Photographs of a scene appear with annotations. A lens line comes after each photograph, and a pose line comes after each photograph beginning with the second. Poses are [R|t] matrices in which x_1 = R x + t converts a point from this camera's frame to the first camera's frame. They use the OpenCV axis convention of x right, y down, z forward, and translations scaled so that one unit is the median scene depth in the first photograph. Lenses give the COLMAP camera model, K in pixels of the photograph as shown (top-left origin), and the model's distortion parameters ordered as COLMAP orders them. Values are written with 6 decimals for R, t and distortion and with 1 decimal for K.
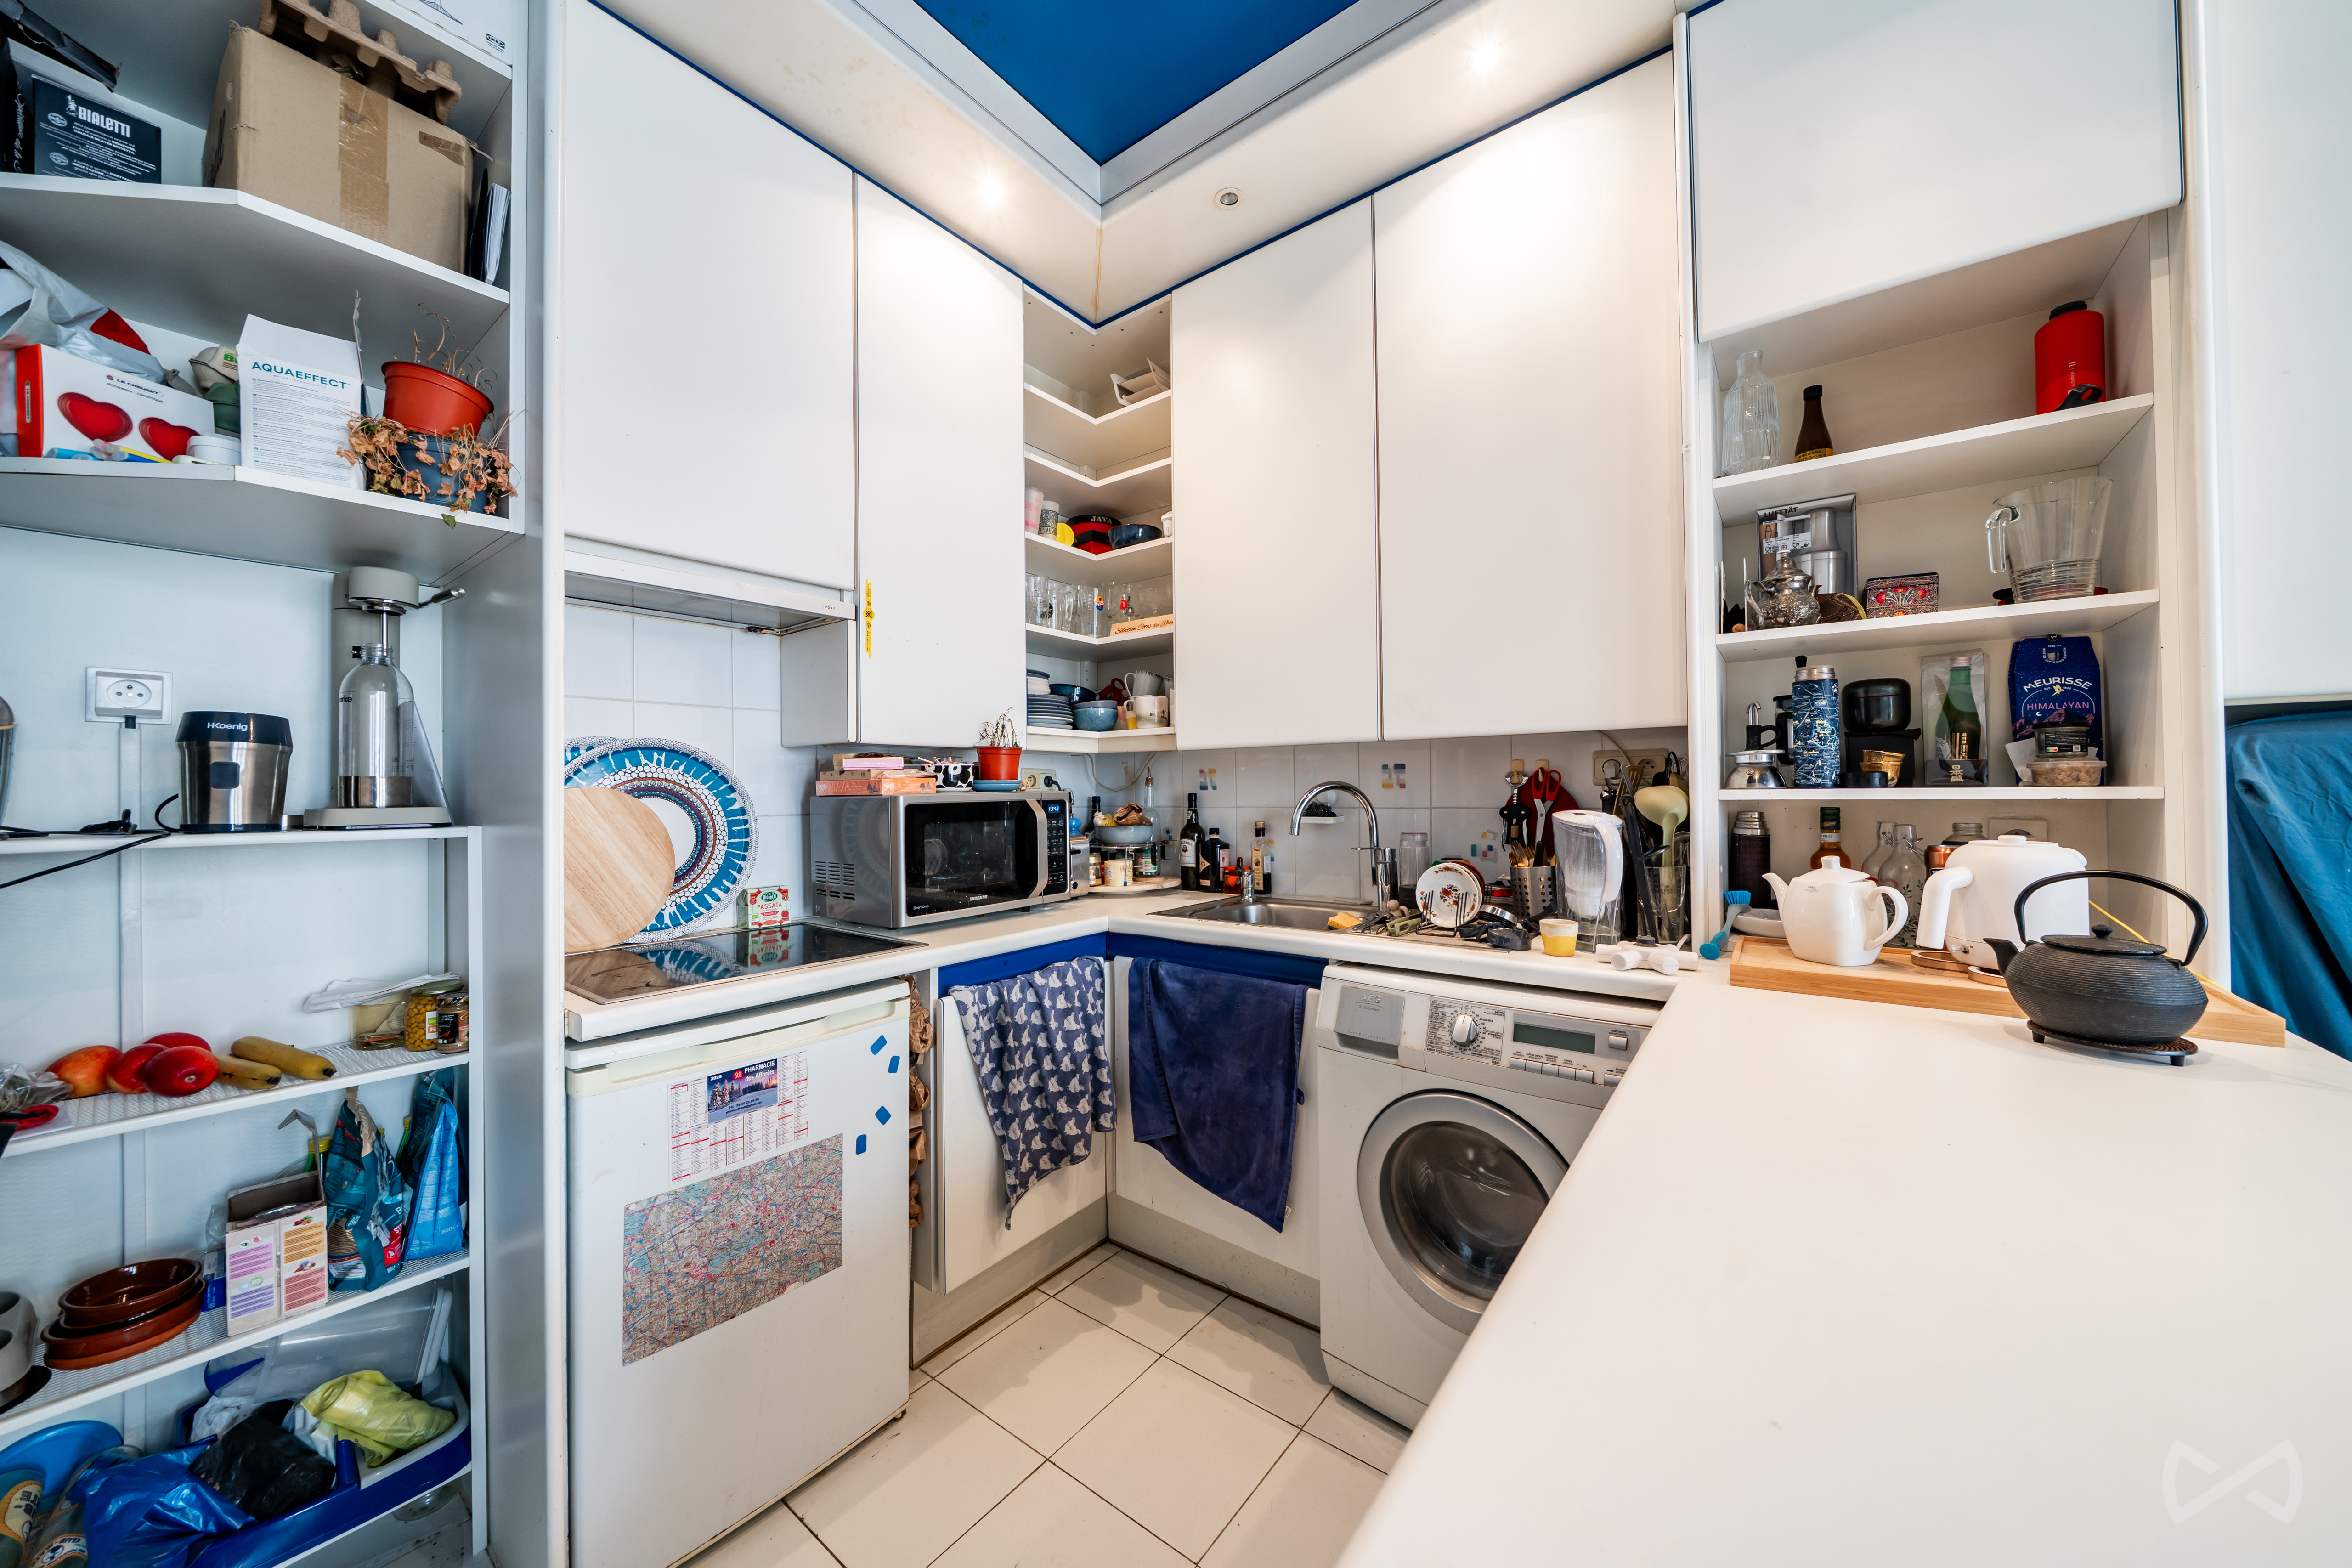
lens RADIAL K [[811.7, 0, 1168.3], [0, 811.7, 783.1], [0, 0, 1]] dist [-0.000497, 0.000129]
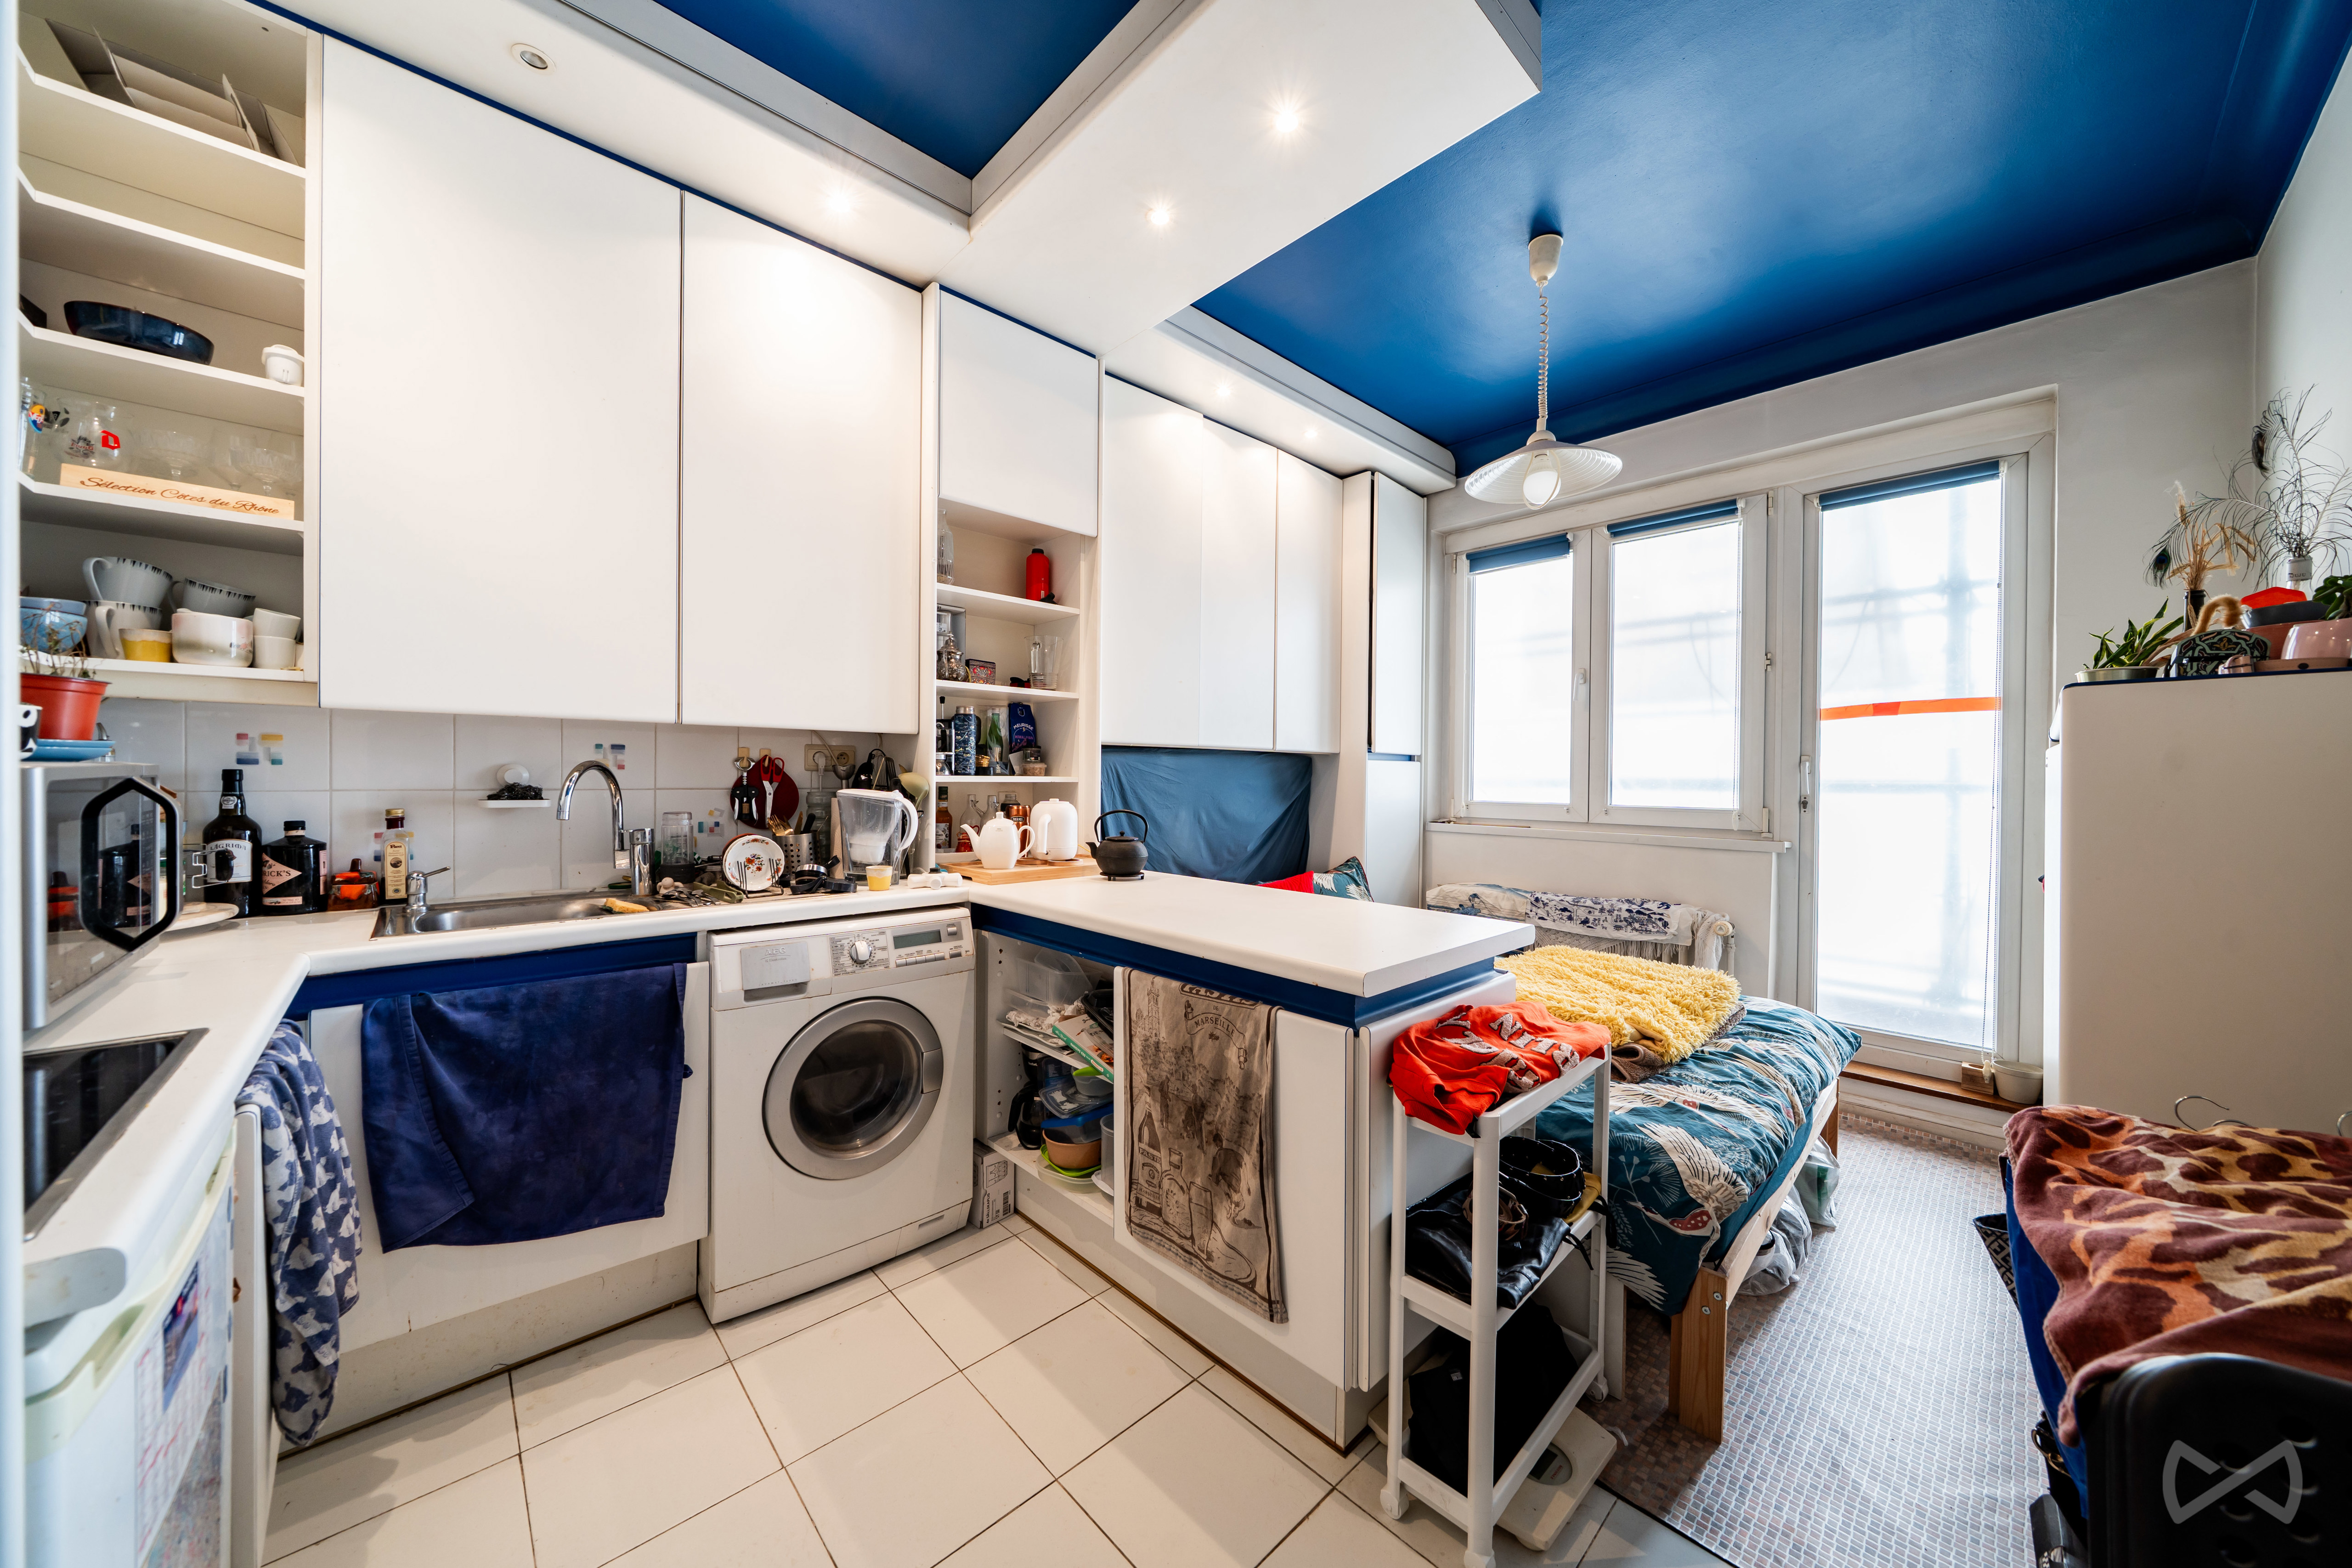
lens RADIAL K [[811.7, 0, 1166.7], [0, 811.7, 785.1], [0, 0, 1]] dist [-0.000497, 0.000129]
pose [[0.163253, 0.001191, 0.986584, -0.670365], [-0.020718, 0.999783, 0.002221, 0.011470], [-0.986367, -0.020803, 0.163242, 0.218724]]
